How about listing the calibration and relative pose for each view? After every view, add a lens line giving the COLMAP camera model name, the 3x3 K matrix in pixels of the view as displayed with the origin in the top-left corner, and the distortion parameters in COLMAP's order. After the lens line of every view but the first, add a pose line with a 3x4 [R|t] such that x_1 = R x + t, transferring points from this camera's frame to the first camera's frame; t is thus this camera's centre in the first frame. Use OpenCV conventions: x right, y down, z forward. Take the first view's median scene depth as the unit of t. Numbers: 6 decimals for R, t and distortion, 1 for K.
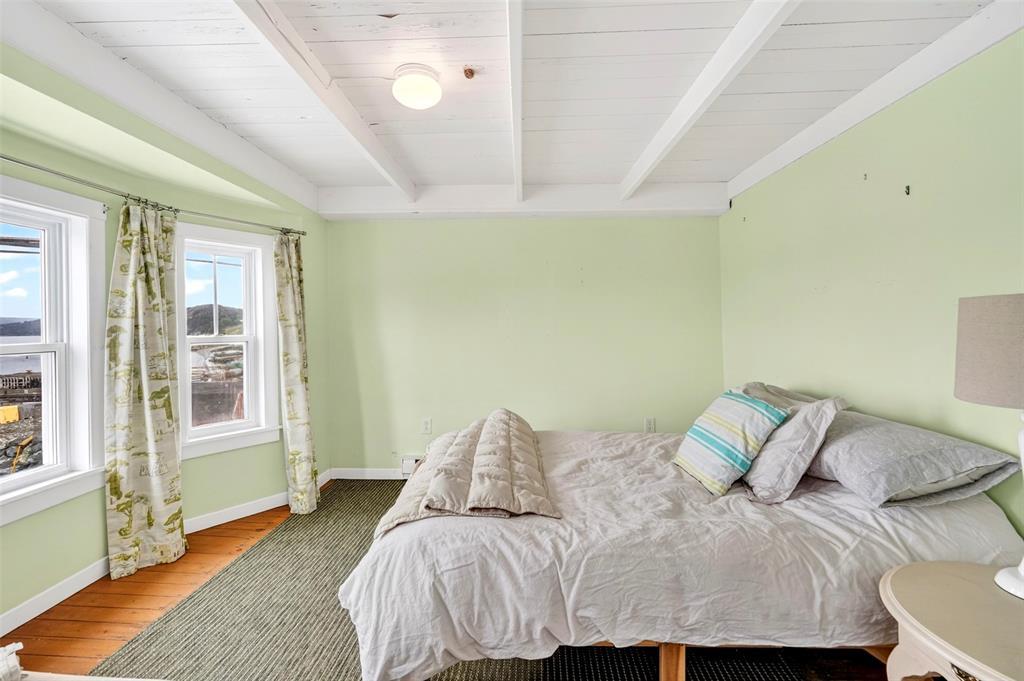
lens RADIAL K [[474.1, 0, 511.0], [0, 474.1, 325.4], [0, 0, 1]] dist [-0.004025, 0.002299]
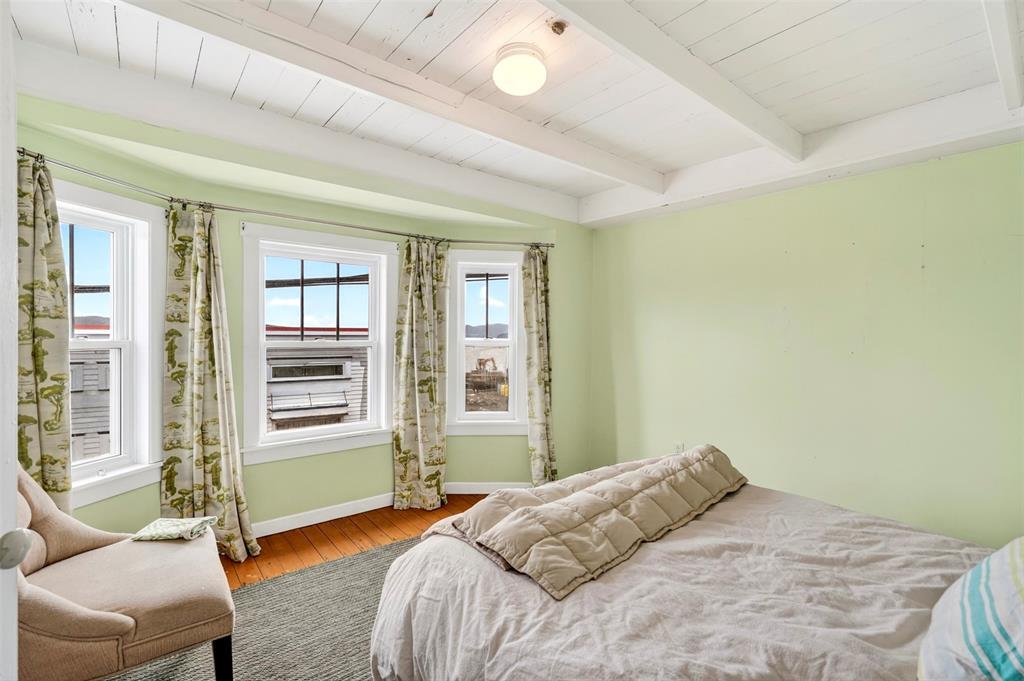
lens RADIAL K [[464.9, 0, 510.1], [0, 464.9, 342.3], [0, 0, 1]] dist [-0.001876, 0.000652]
pose [[0.658810, 0.030216, -0.751702, 0.398028], [-0.017671, 0.999539, 0.024690, -0.002069], [0.752102, -0.002983, 0.659040, 0.329372]]
